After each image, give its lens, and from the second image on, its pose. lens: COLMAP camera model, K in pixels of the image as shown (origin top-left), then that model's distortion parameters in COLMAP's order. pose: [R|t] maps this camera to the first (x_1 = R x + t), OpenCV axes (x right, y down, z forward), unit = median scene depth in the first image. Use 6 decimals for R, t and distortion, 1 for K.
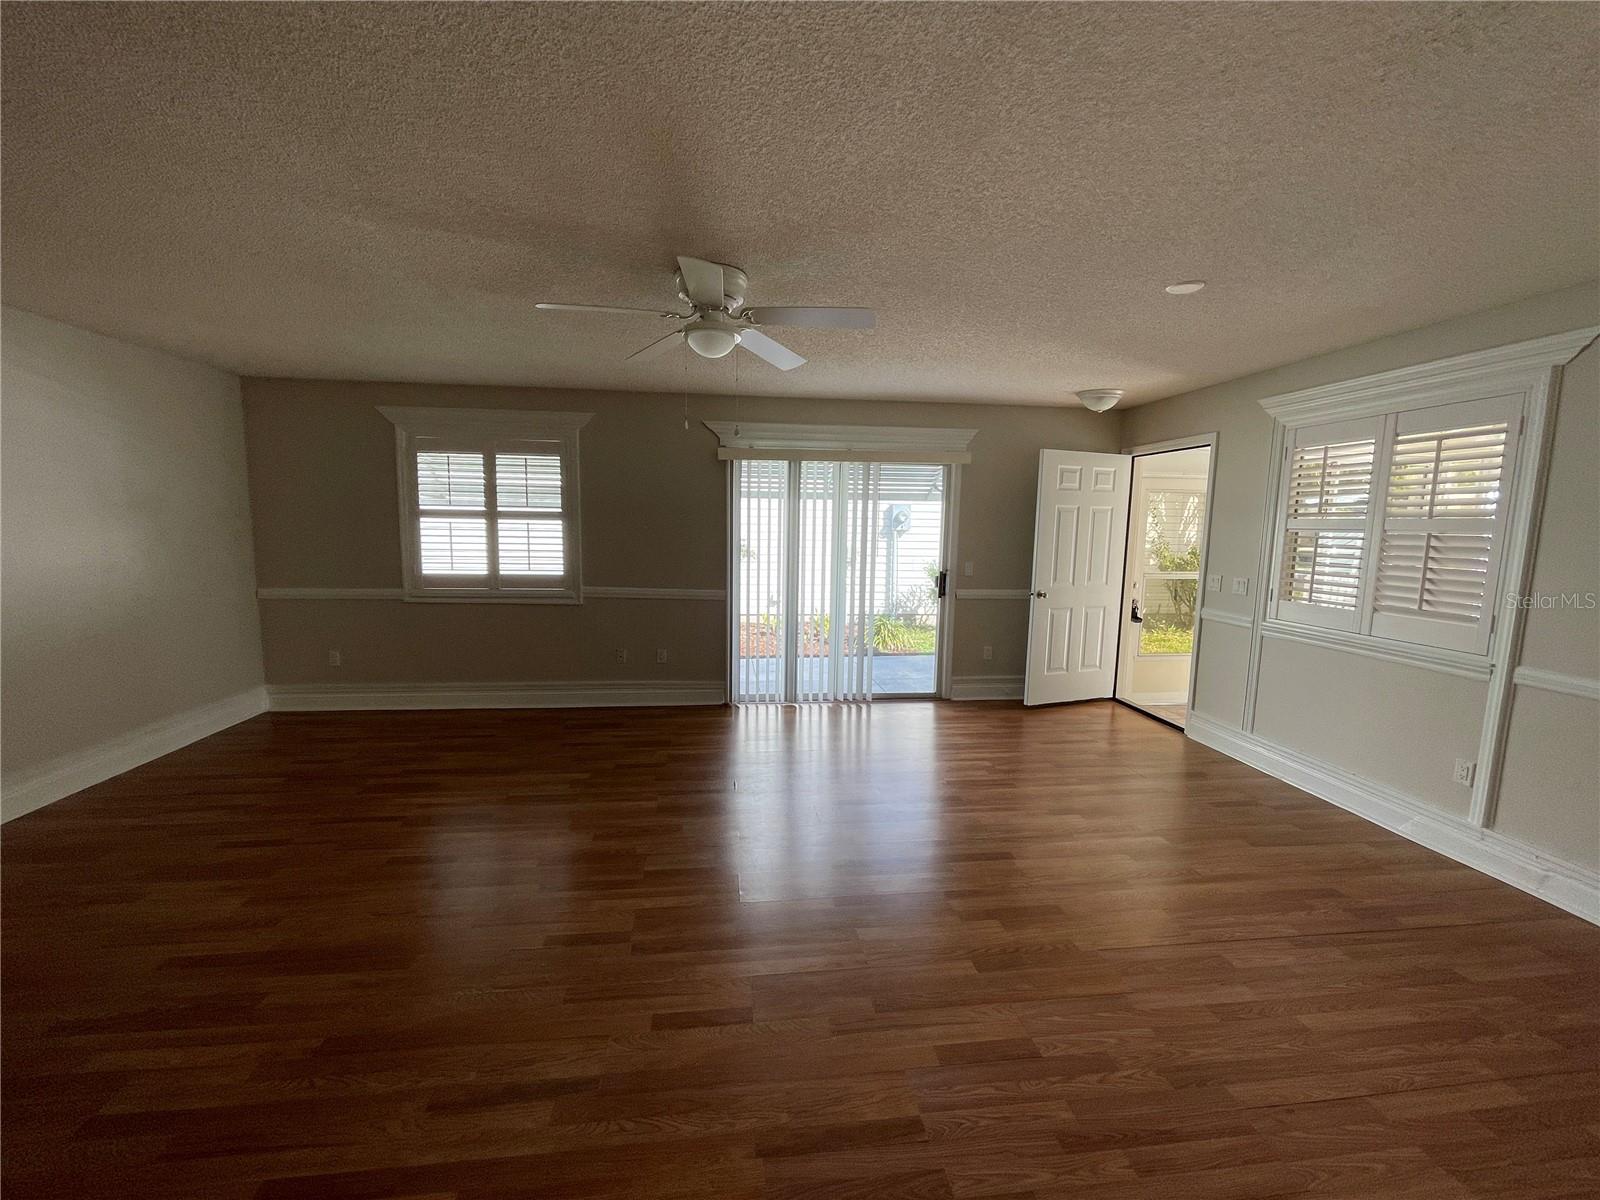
lens RADIAL K [[649.4, 0, 799.0], [0, 649.4, 602.7], [0, 0, 1]] dist [-0.001379, 0.001619]
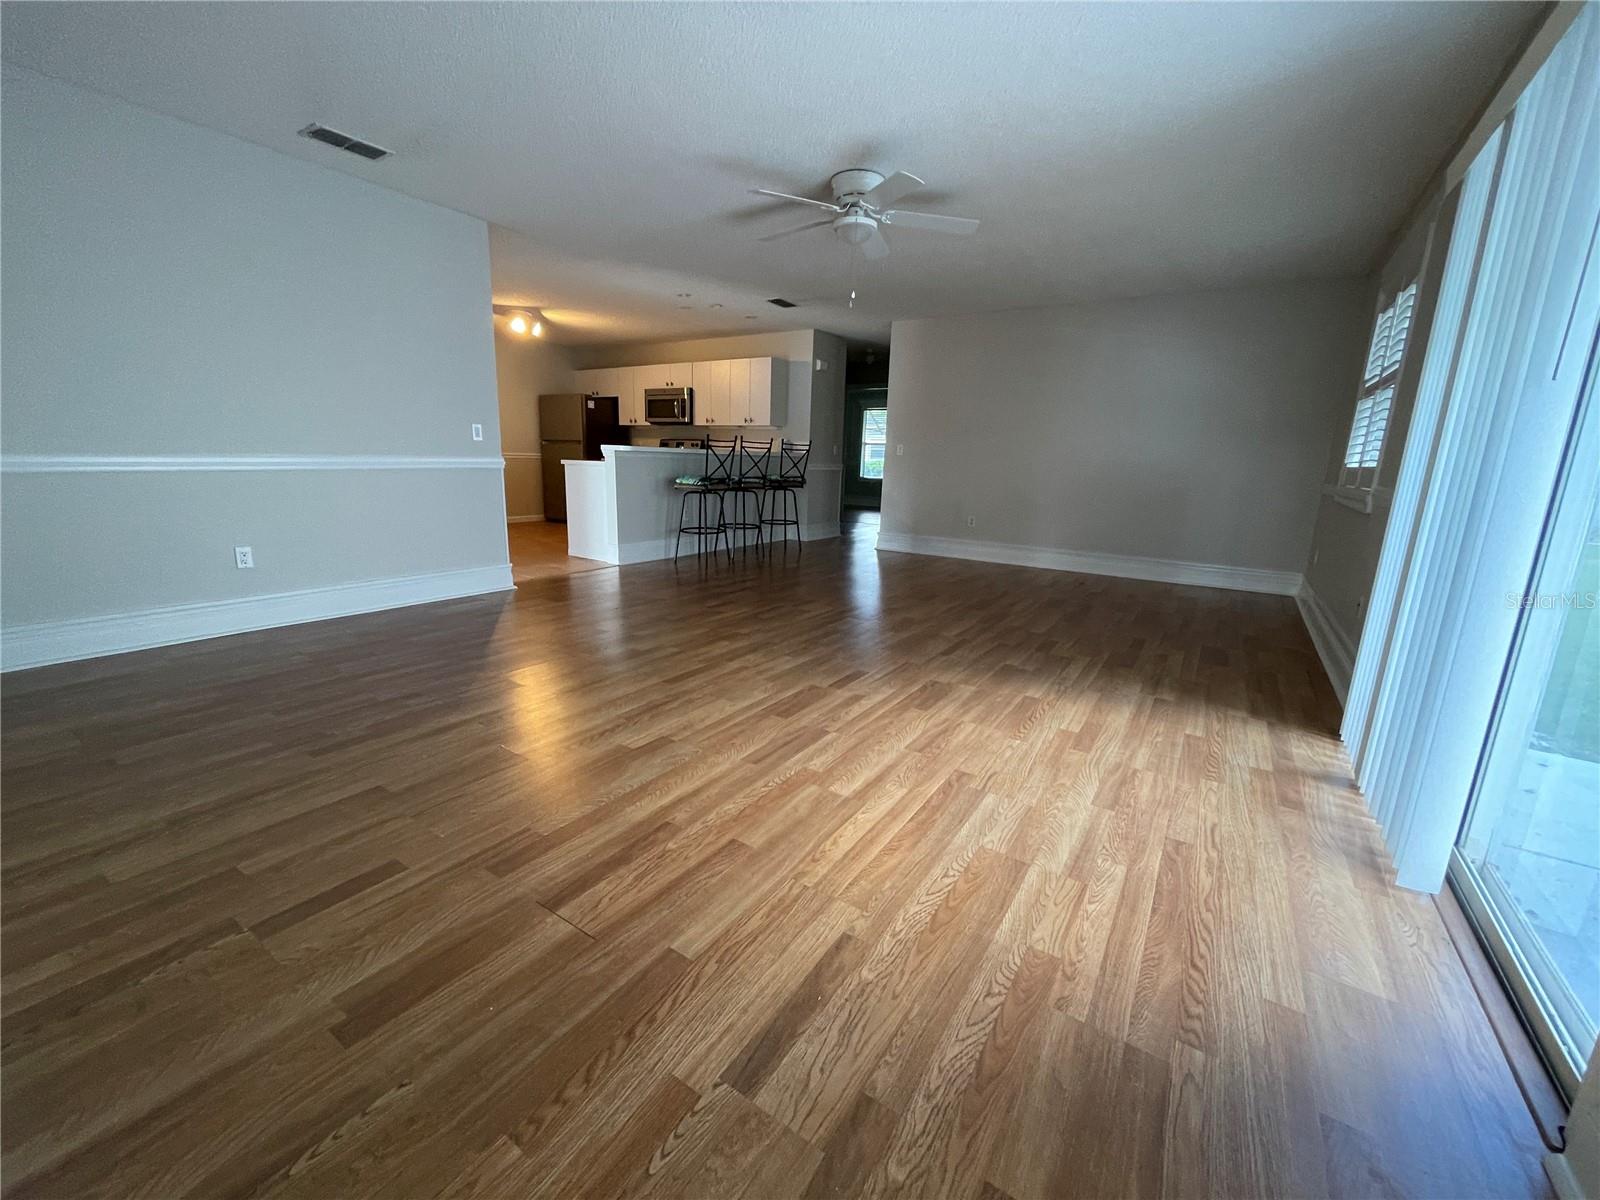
lens RADIAL K [[649.4, 0, 787.1], [0, 649.4, 597.8], [0, 0, 1]] dist [-0.001379, 0.001619]
pose [[-0.658621, 0.123152, -0.742329, 0.711551], [-0.132775, 0.952017, 0.275742, -0.026478], [0.740668, 0.280172, -0.610667, 1.312470]]
